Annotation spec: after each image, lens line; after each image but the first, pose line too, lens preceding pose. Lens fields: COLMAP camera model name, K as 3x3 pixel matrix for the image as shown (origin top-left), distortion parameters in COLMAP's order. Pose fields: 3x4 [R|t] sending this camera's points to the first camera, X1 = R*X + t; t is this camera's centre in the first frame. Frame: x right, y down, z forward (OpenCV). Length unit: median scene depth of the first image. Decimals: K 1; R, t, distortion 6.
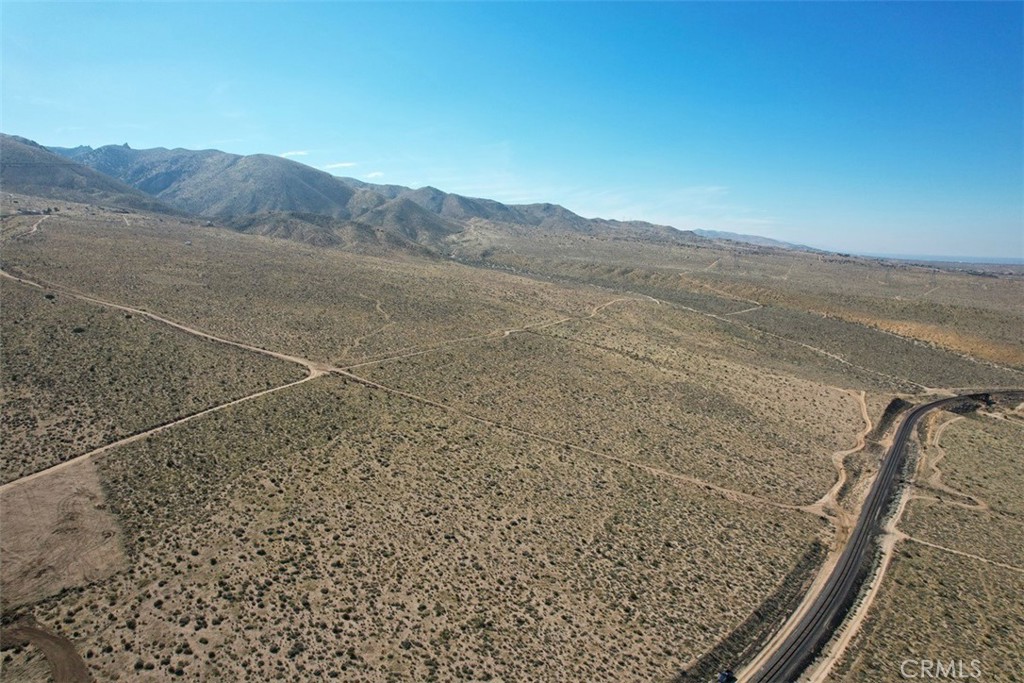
lens RADIAL K [[655.6, 0, 514.9], [0, 655.6, 343.0], [0, 0, 1]] dist [-0.077905, 0.069328]
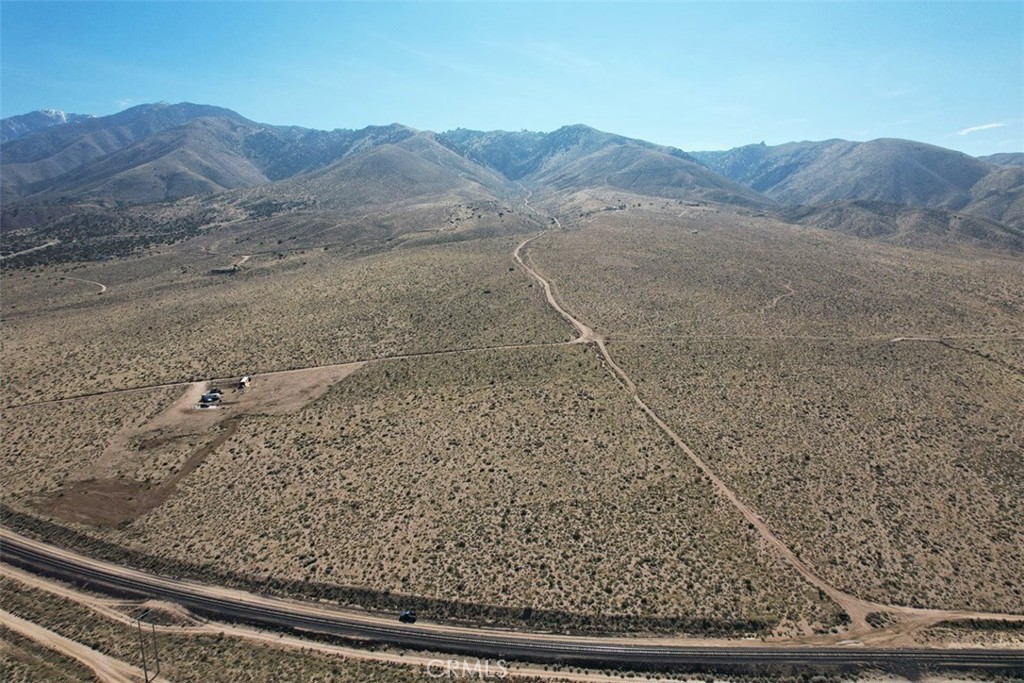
lens RADIAL K [[655.6, 0, 516.1], [0, 655.6, 346.2], [0, 0, 1]] dist [-0.077905, 0.069328]
pose [[0.583997, 0.132521, -0.800866, 0.834459], [-0.117411, 0.990000, 0.078200, -0.031633], [0.803220, 0.048361, 0.593716, 0.307394]]
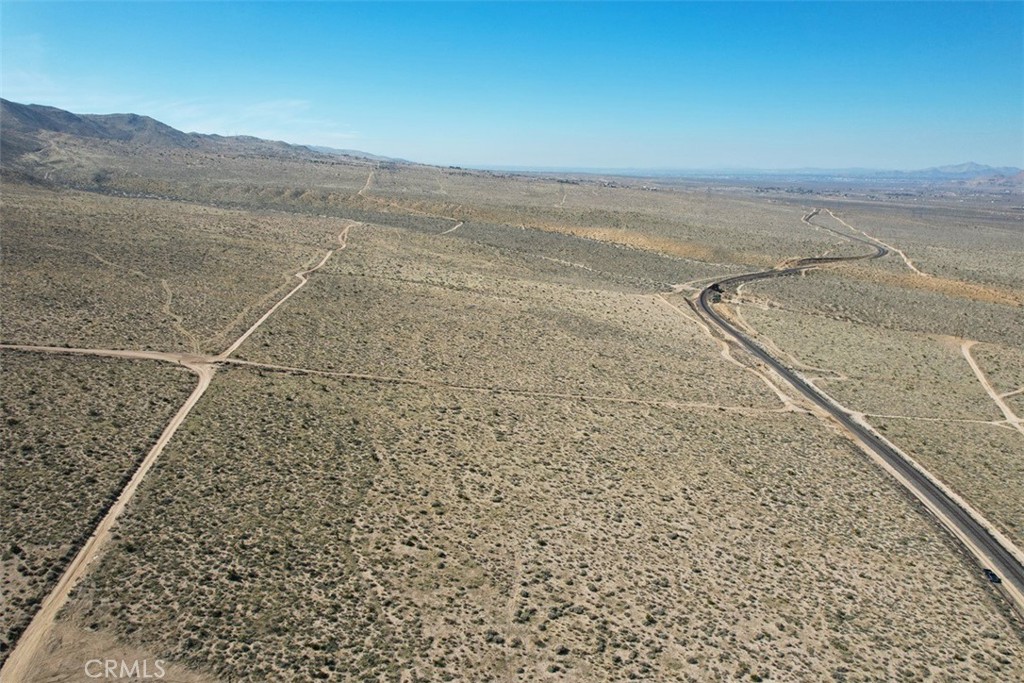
lens RADIAL K [[655.6, 0, 515.9], [0, 655.6, 340.2], [0, 0, 1]] dist [-0.077905, 0.069328]
pose [[0.823292, -0.160038, 0.544590, -0.579271], [0.092815, 0.984473, 0.148991, -0.077570], [-0.559978, -0.072117, 0.825363, 0.380274]]
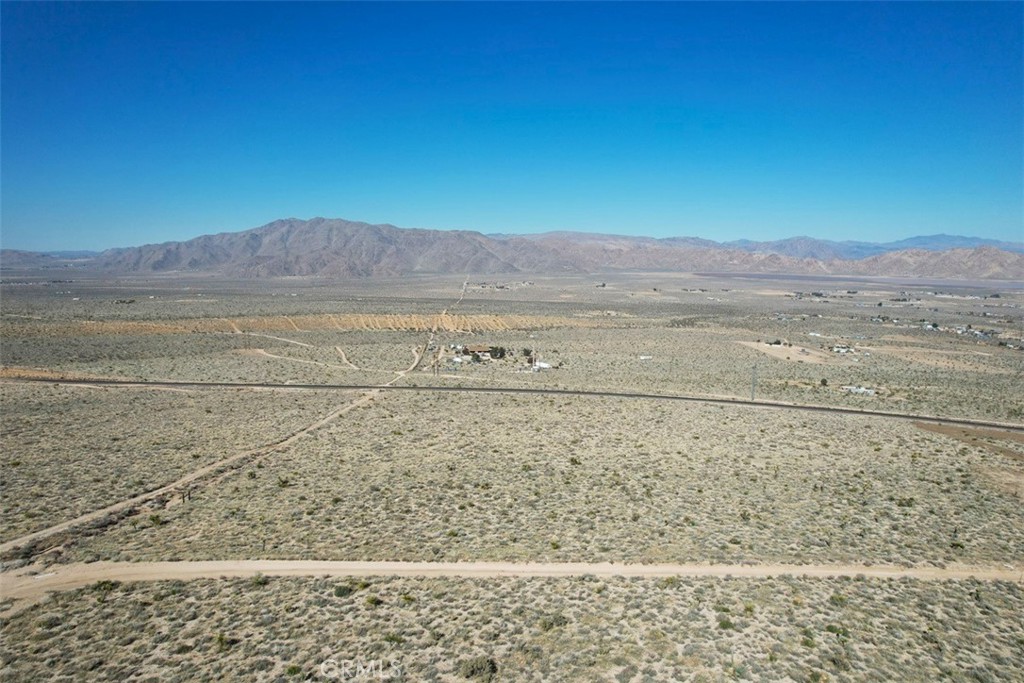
lens RADIAL K [[655.6, 0, 514.0], [0, 655.6, 341.0], [0, 0, 1]] dist [-0.077905, 0.069328]
pose [[-0.462530, -0.137504, 0.875876, -0.765153], [0.127796, 0.967244, 0.219334, -0.067639], [-0.877345, 0.213382, -0.429807, 1.371334]]
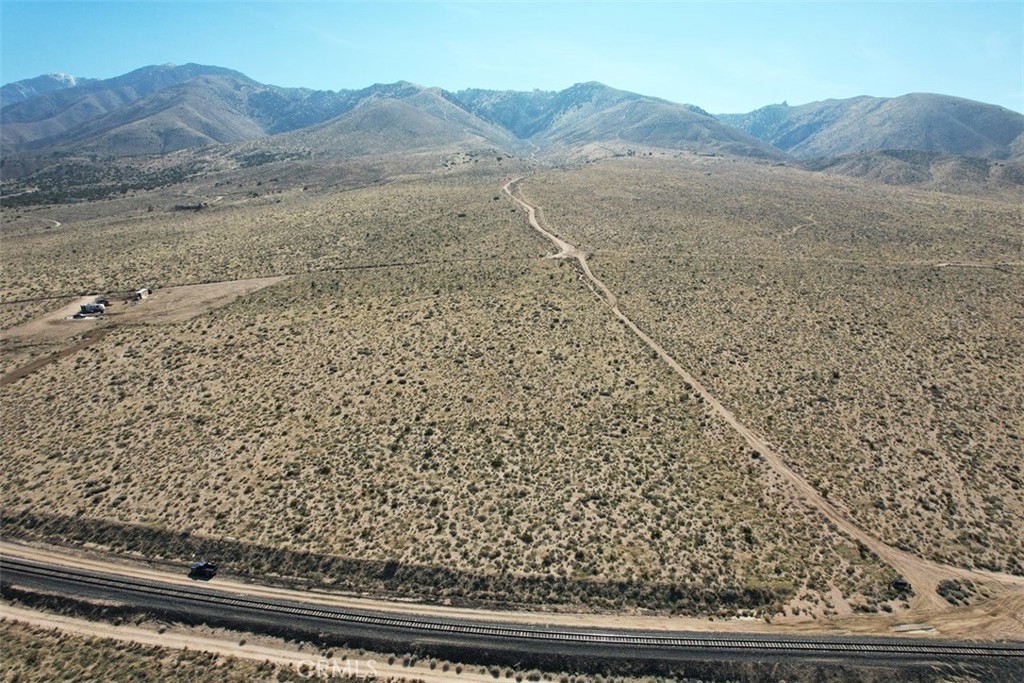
lens RADIAL K [[655.6, 0, 515.8], [0, 655.6, 345.0], [0, 0, 1]] dist [-0.077905, 0.069328]
pose [[0.563411, 0.168732, -0.808763, 0.690788], [-0.123676, 0.985117, 0.119368, 0.100036], [0.816867, 0.032771, 0.575894, 0.571093]]
